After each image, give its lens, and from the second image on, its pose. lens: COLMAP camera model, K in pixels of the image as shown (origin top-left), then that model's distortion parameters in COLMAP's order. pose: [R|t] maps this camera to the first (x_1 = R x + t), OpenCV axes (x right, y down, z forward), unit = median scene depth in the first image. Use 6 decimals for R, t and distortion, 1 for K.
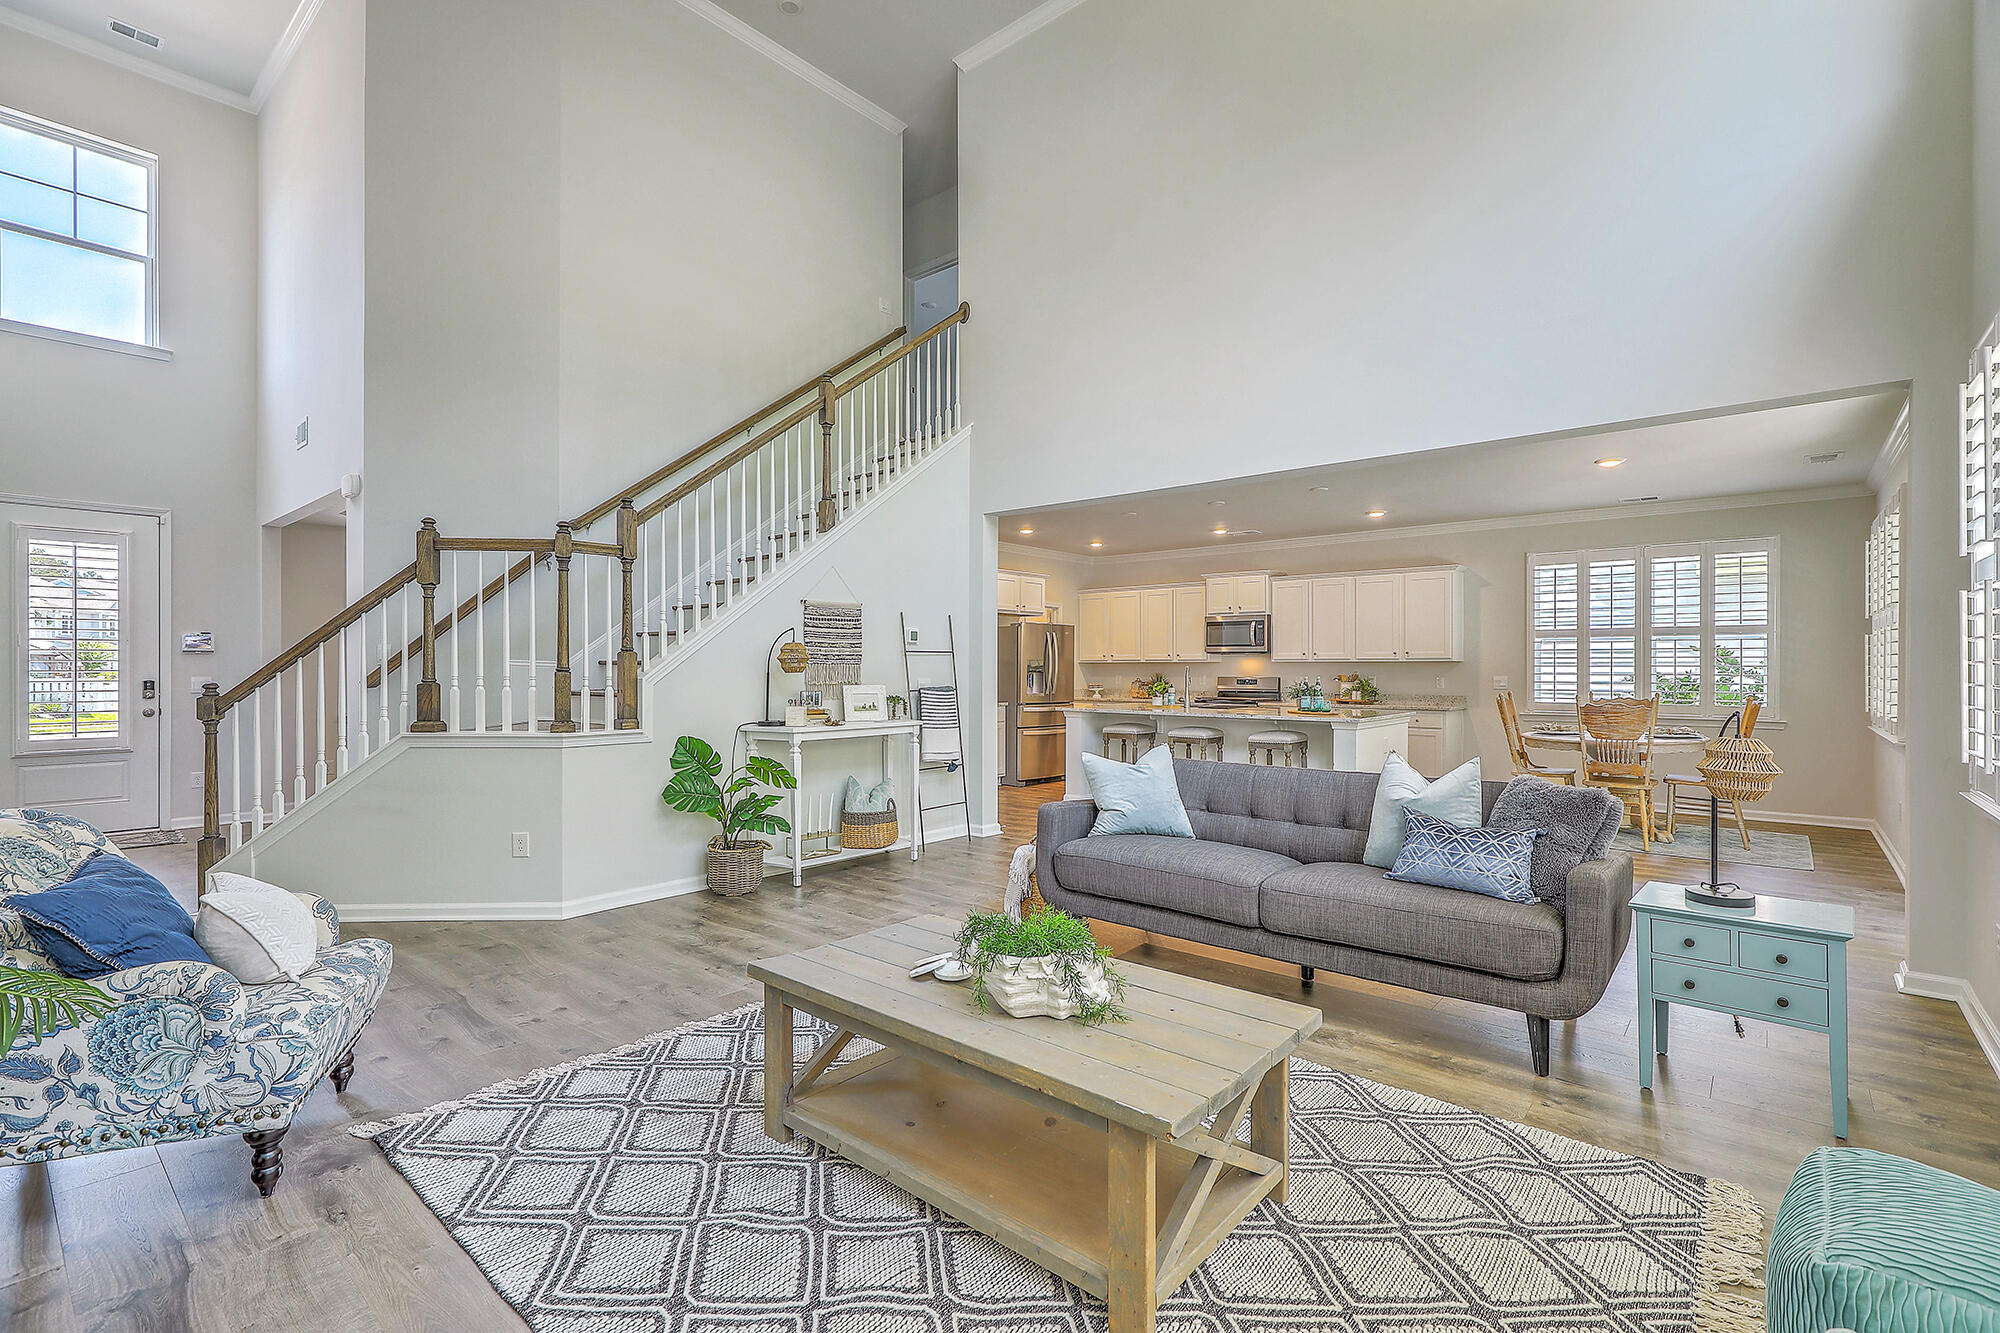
lens RADIAL K [[901.0, 0, 1012.8], [0, 901.0, 671.6], [0, 0, 1]] dist [0.001841, -0.000213]
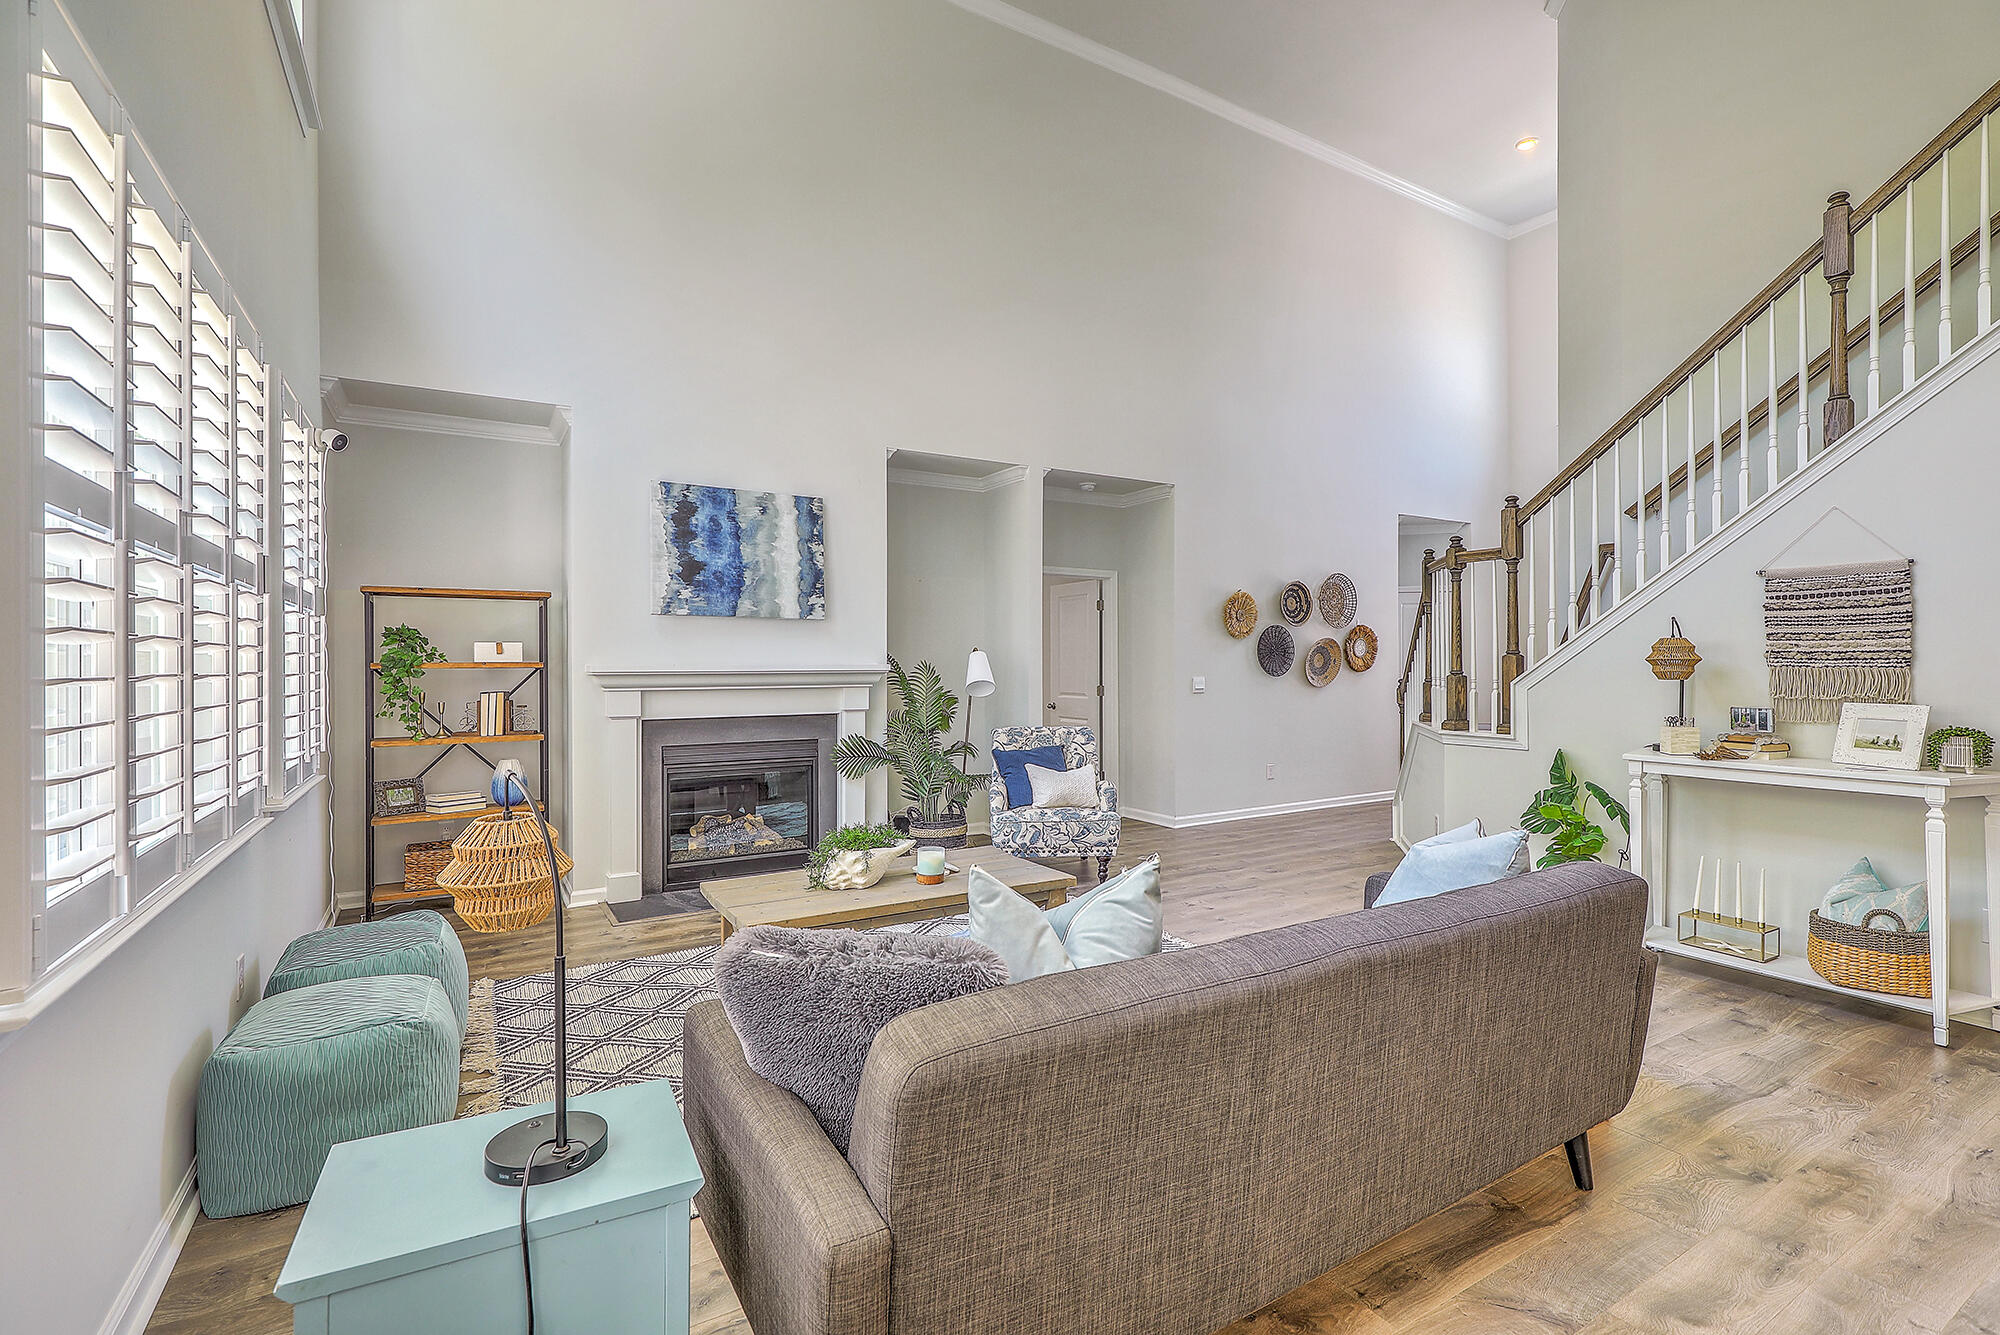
lens RADIAL K [[901.0, 0, 1028.2], [0, 901.0, 666.4], [0, 0, 1]] dist [0.001841, -0.000213]
pose [[-0.310780, 0.006809, -0.950457, 0.403795], [0.001524, 0.999977, 0.006665, -0.010023], [0.950481, 0.000623, -0.310783, 0.491952]]
